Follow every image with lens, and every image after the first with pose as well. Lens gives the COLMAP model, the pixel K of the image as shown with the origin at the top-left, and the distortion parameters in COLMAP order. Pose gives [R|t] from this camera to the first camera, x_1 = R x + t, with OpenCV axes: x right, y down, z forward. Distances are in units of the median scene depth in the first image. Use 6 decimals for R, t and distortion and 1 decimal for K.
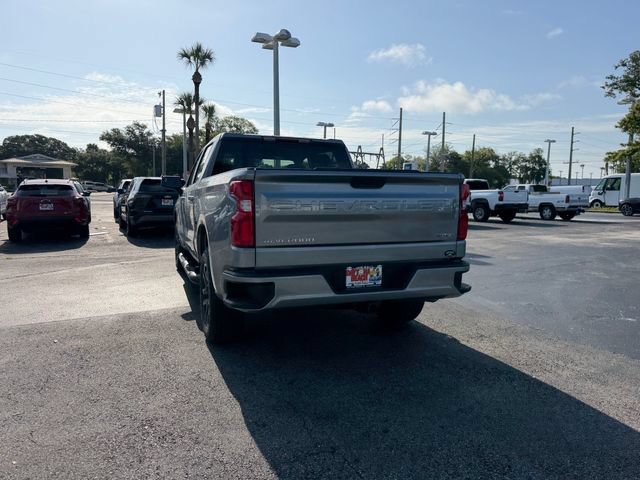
lens RADIAL K [[444.6, 0, 318.0], [0, 444.6, 242.9], [0, 0, 1]] dist [0.083491, -0.118295]
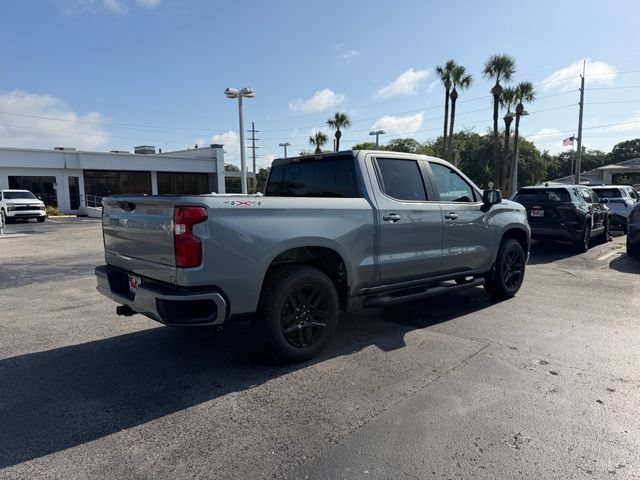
lens RADIAL K [[444.6, 0, 318.0], [0, 444.6, 242.9], [0, 0, 1]] dist [0.083491, -0.118295]
pose [[0.359543, 0.076844, -0.929959, 0.188827], [-0.087745, 0.994972, 0.048292, -0.018571], [0.928994, 0.064236, 0.364478, 0.136497]]
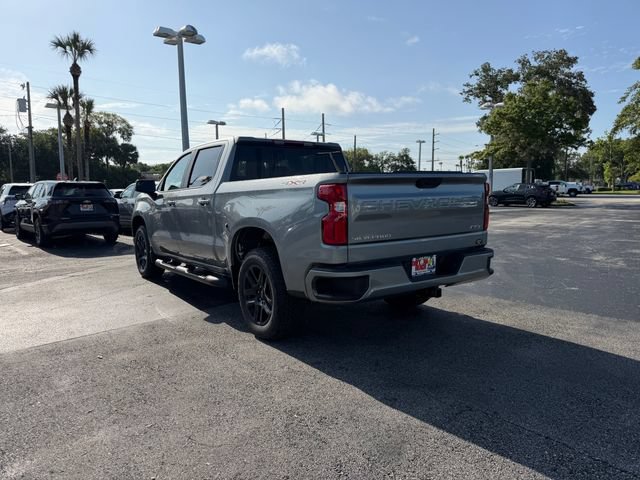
lens RADIAL K [[444.6, 0, 318.0], [0, 444.6, 242.9], [0, 0, 1]] dist [0.083491, -0.118295]
pose [[0.966029, -0.053157, 0.252906, -0.060439], [0.052480, 0.998577, 0.009428, -0.001057], [-0.253048, 0.004164, 0.967445, -0.005482]]
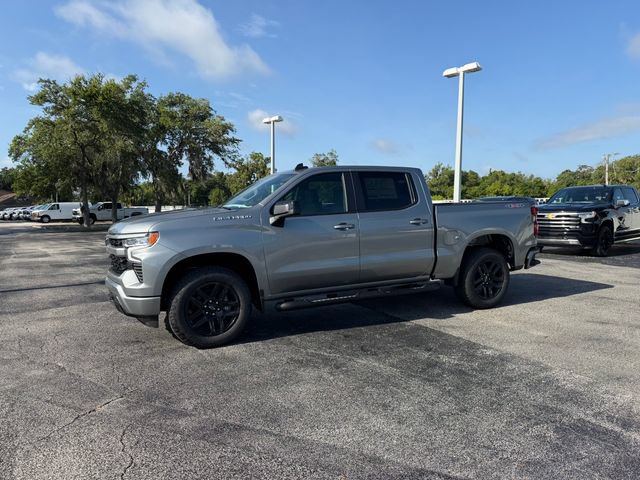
lens RADIAL K [[437.8, 0, 314.8], [0, 437.8, 248.5], [0, 0, 1]] dist [0.080827, -0.123287]
pose [[-0.065661, -0.103885, 0.992420, -0.287467], [0.125262, 0.985840, 0.111484, -0.039907], [-0.989948, 0.131633, -0.051718, 0.275800]]
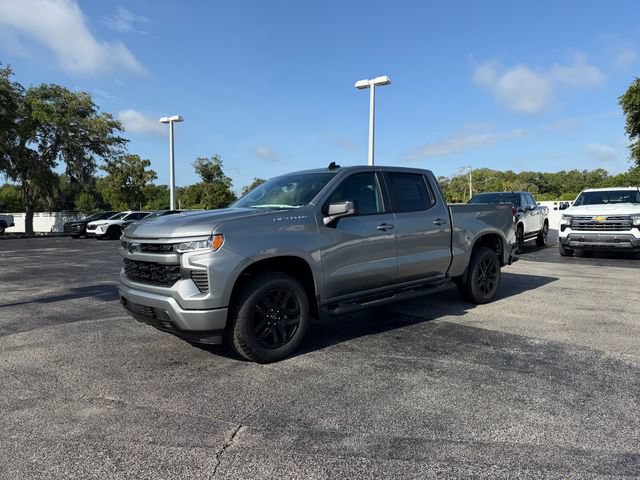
lens RADIAL K [[439.3, 0, 318.7], [0, 439.3, 249.2], [0, 0, 1]] dist [0.078353, -0.098051]
pose [[-0.329006, -0.084997, 0.940495, -0.264470], [0.120082, 0.984090, 0.130944, -0.045825], [-0.936662, 0.156018, -0.313565, 0.347117]]
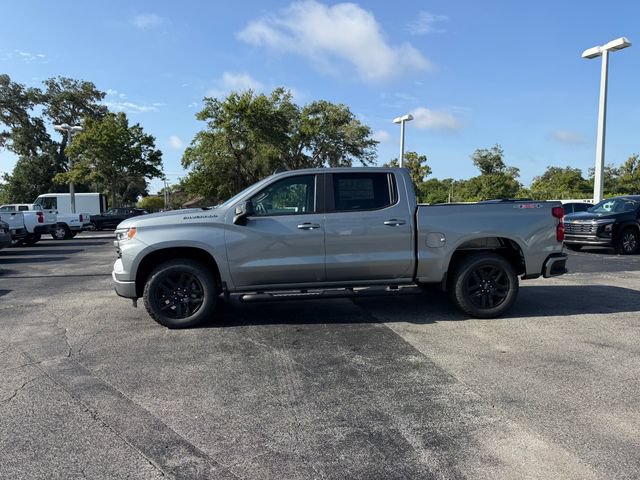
lens RADIAL K [[435.5, 0, 316.9], [0, 435.5, 249.0], [0, 0, 1]] dist [0.081258, -0.101418]
pose [[0.279268, -0.101551, 0.954828, -0.287663], [0.124458, 0.989832, 0.068872, -0.028107], [-0.952113, 0.099603, 0.289067, 0.181432]]
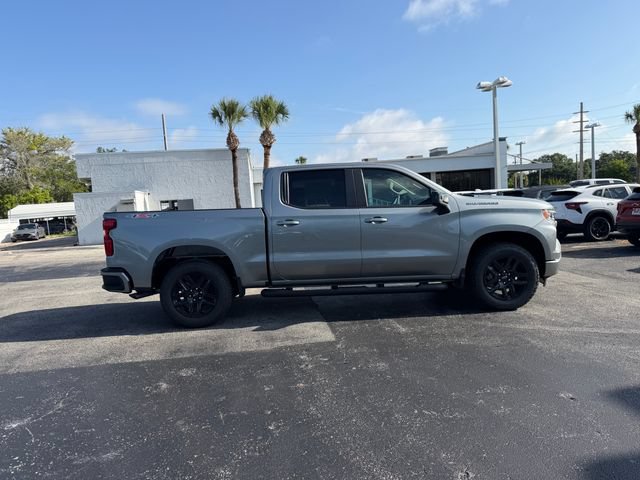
lens RADIAL K [[444.6, 0, 318.0], [0, 444.6, 242.9], [0, 0, 1]] dist [0.083491, -0.118295]
pose [[-0.318597, 0.083717, -0.944186, 0.230788], [-0.053245, 0.992939, 0.106006, -0.037826], [0.946393, 0.084047, -0.311890, 0.322155]]
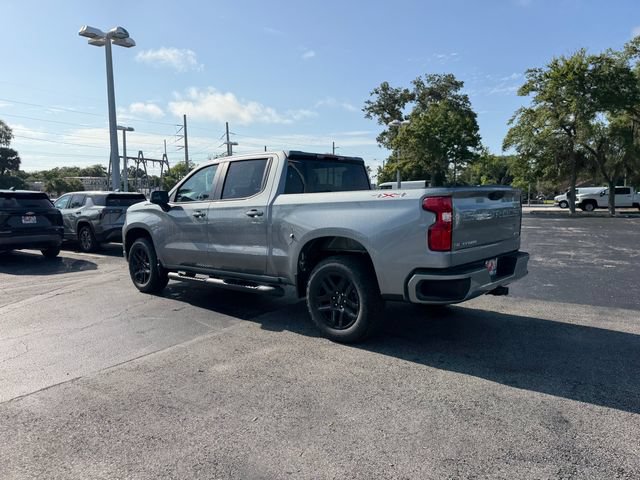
lens RADIAL K [[444.6, 0, 318.0], [0, 444.6, 242.9], [0, 0, 1]] dist [0.083491, -0.118295]
pose [[0.887483, -0.065410, 0.456176, -0.127936], [0.072691, 0.997353, 0.001588, -0.005049], [-0.455072, 0.031750, 0.889888, 0.007331]]
